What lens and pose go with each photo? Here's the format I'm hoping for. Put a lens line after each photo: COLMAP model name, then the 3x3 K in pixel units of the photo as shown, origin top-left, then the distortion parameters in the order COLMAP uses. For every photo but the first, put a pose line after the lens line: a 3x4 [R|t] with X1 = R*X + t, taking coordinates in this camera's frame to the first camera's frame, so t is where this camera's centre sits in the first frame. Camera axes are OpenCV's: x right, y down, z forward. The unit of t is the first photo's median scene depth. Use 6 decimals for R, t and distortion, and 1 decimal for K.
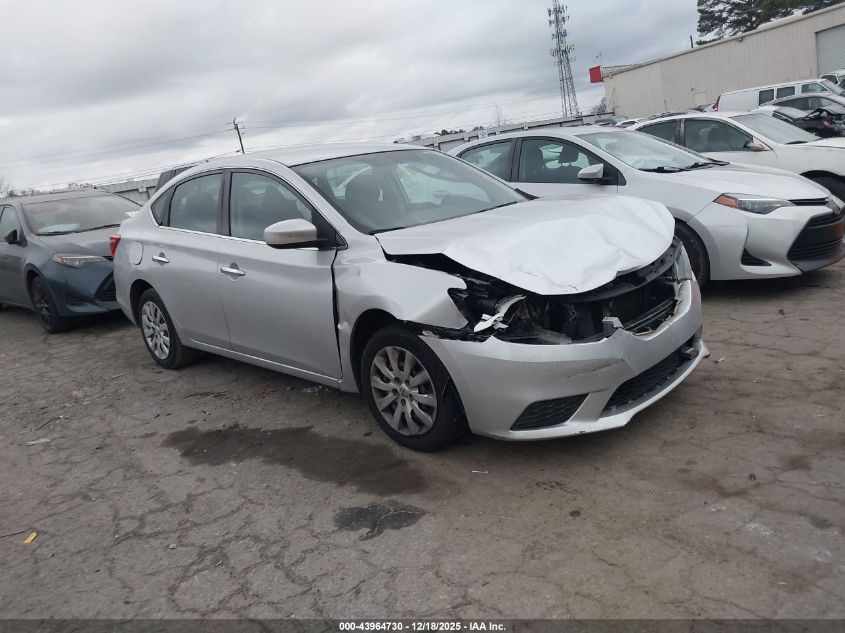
lens RADIAL K [[681.4, 0, 414.2], [0, 681.4, 314.7], [0, 0, 1]] dist [0.003030, -0.001207]
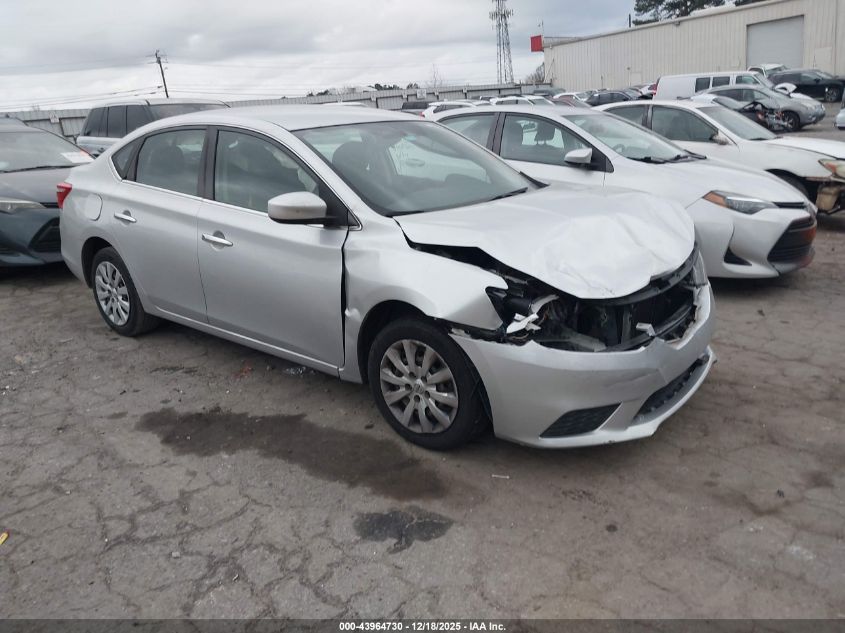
lens RADIAL K [[679.3, 0, 422.5], [0, 679.3, 316.5], [0, 0, 1]] dist [-0.006873, 0.009707]
pose [[0.990374, 0.049567, 0.129238, -0.143182], [-0.057842, 0.996455, 0.061084, -0.045368], [-0.125753, -0.067971, 0.989730, 0.075473]]
